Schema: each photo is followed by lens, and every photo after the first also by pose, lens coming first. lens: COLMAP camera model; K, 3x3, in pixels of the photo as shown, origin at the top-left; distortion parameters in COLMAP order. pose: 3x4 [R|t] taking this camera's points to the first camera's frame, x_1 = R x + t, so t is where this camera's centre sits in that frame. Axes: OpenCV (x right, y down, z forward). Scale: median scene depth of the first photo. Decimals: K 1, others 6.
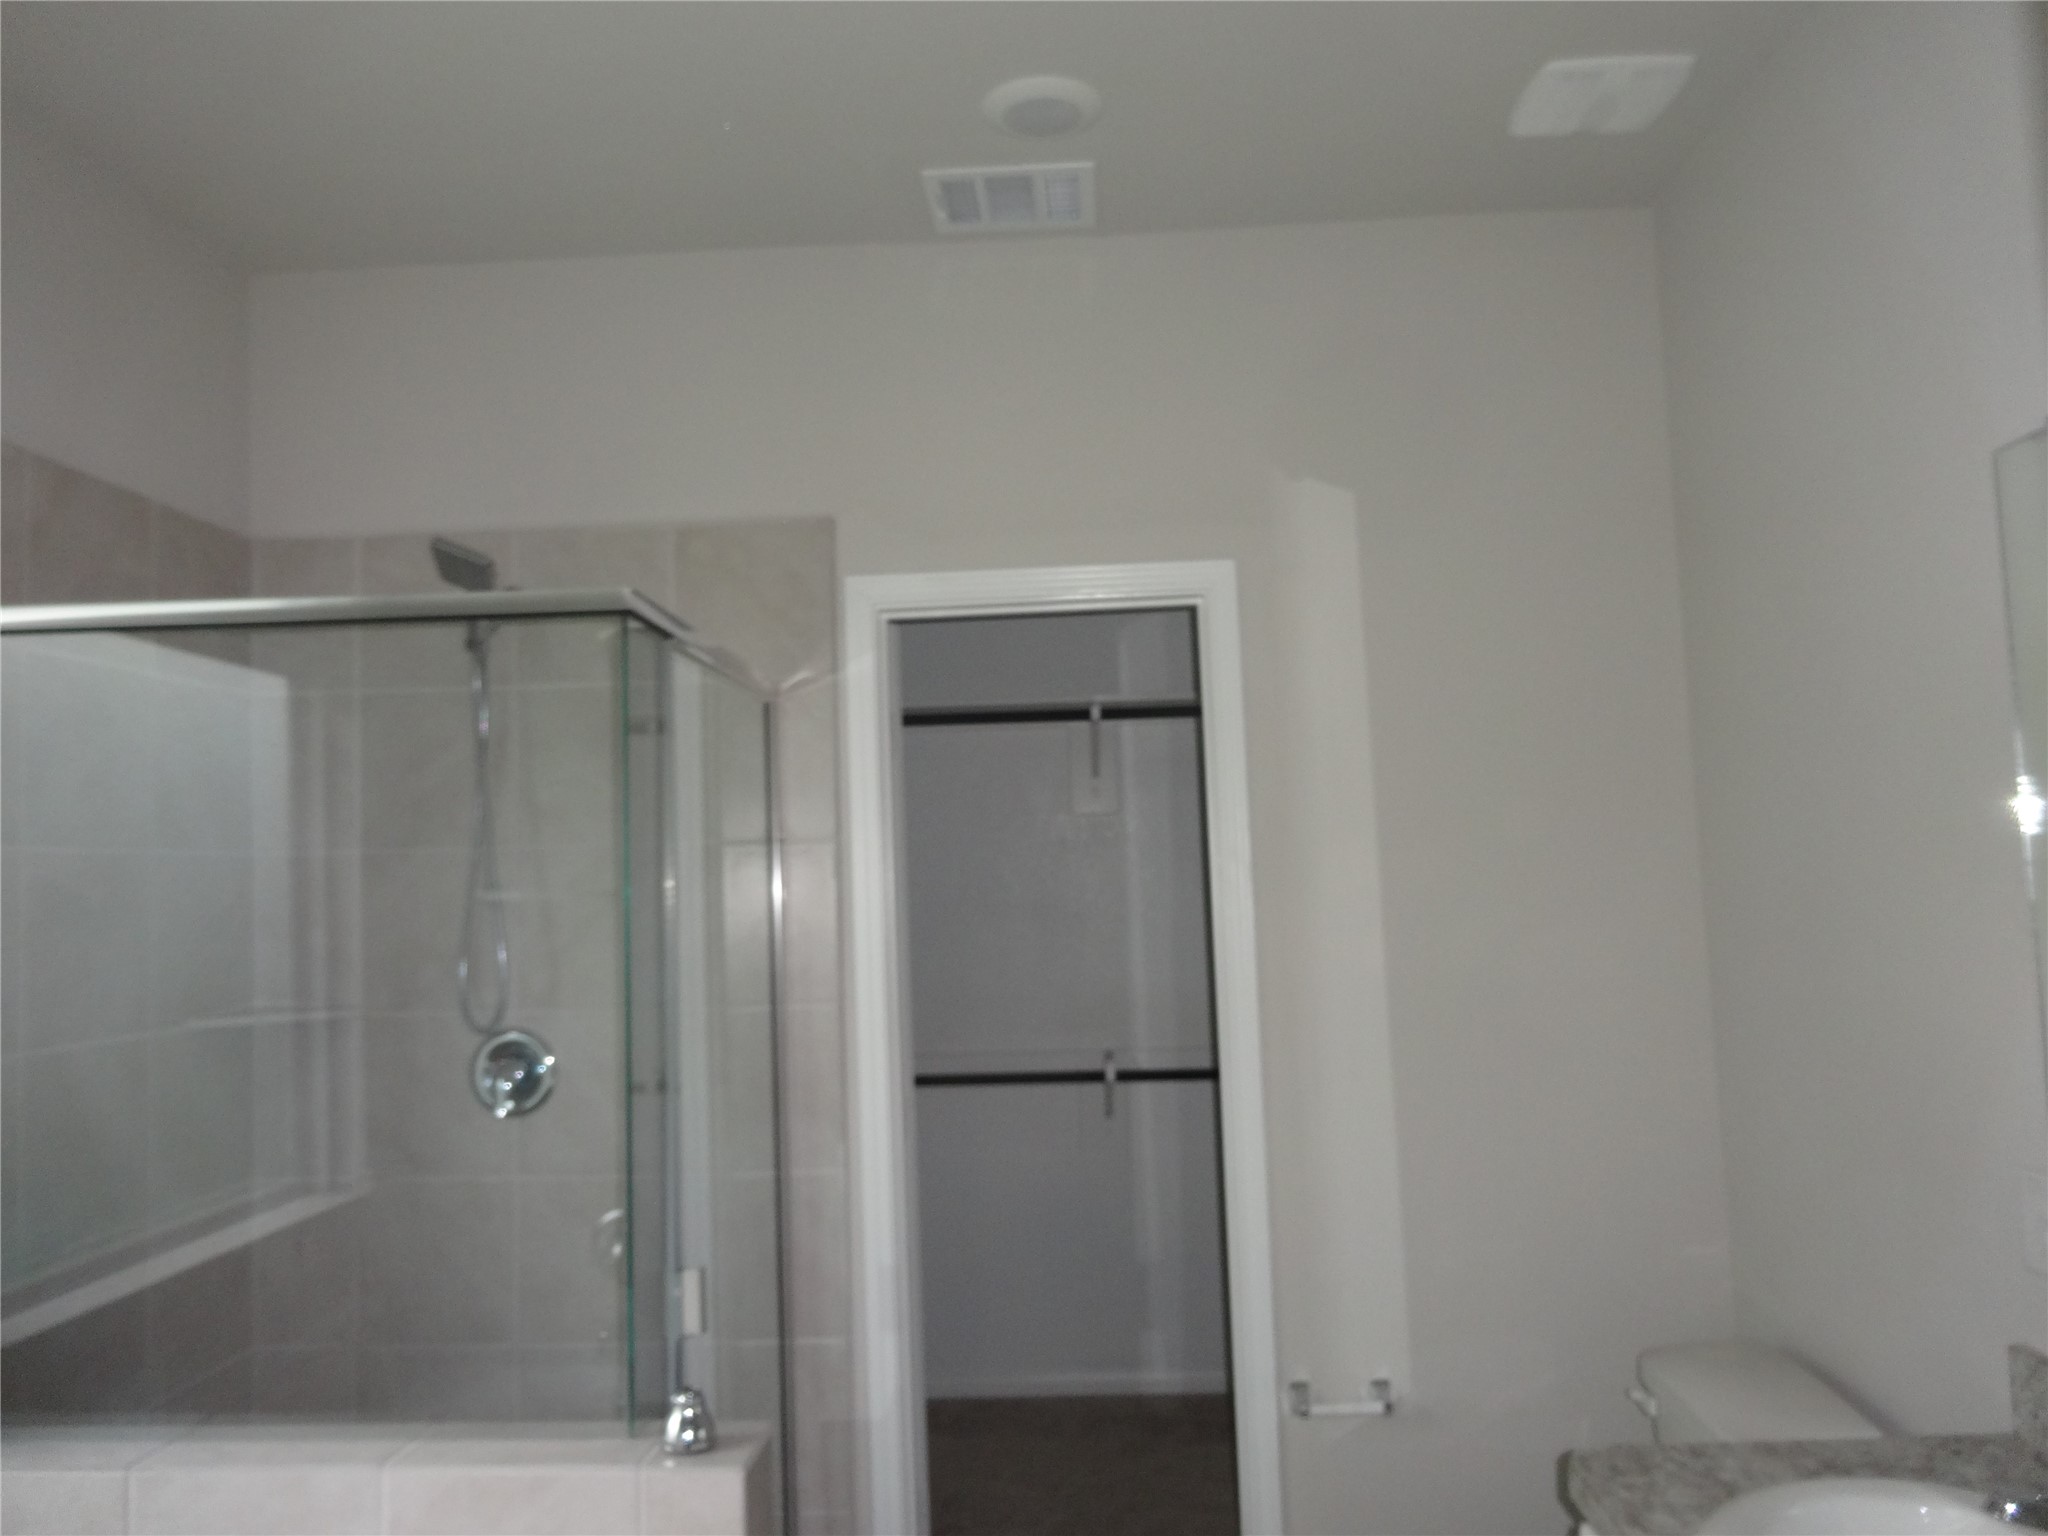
lens RADIAL K [[1526.9, 0, 1019.8], [0, 1526.9, 765.3], [0, 0, 1]] dist [-0.008358, -0.004742]
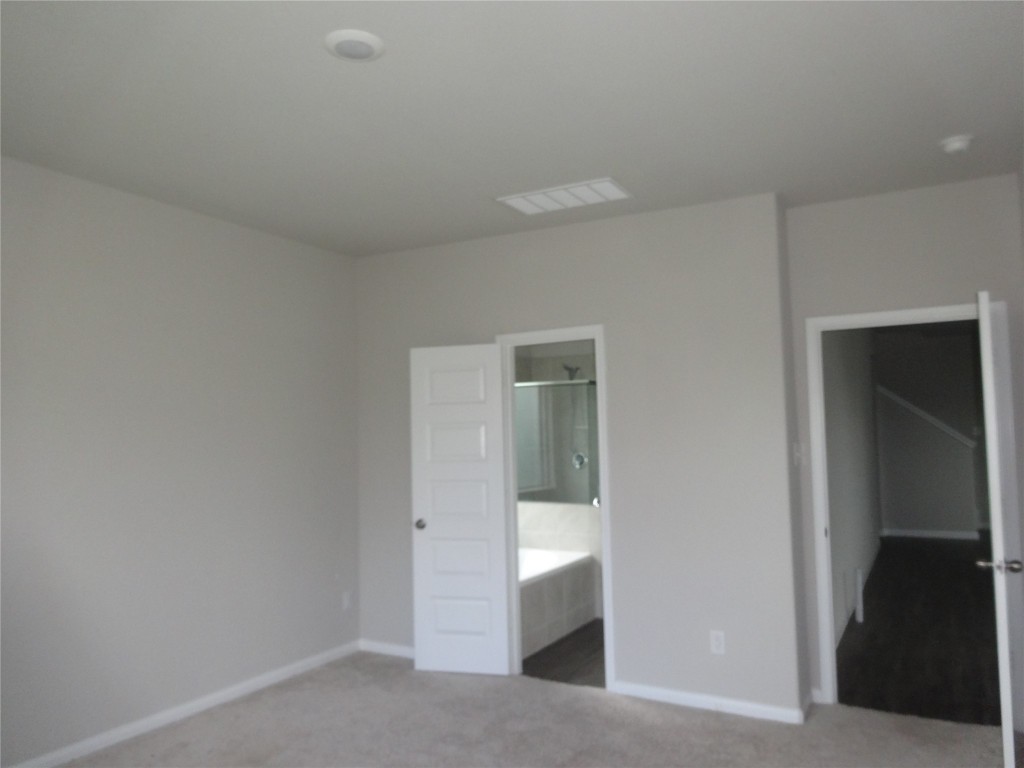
lens RADIAL K [[763.5, 0, 510.9], [0, 763.5, 385.4], [0, 0, 1]] dist [-0.008358, -0.004742]
pose [[0.889504, -0.036785, -0.455443, 0.668427], [0.020800, 0.998981, -0.040062, 0.047994], [0.456453, 0.026162, 0.889363, -1.457473]]
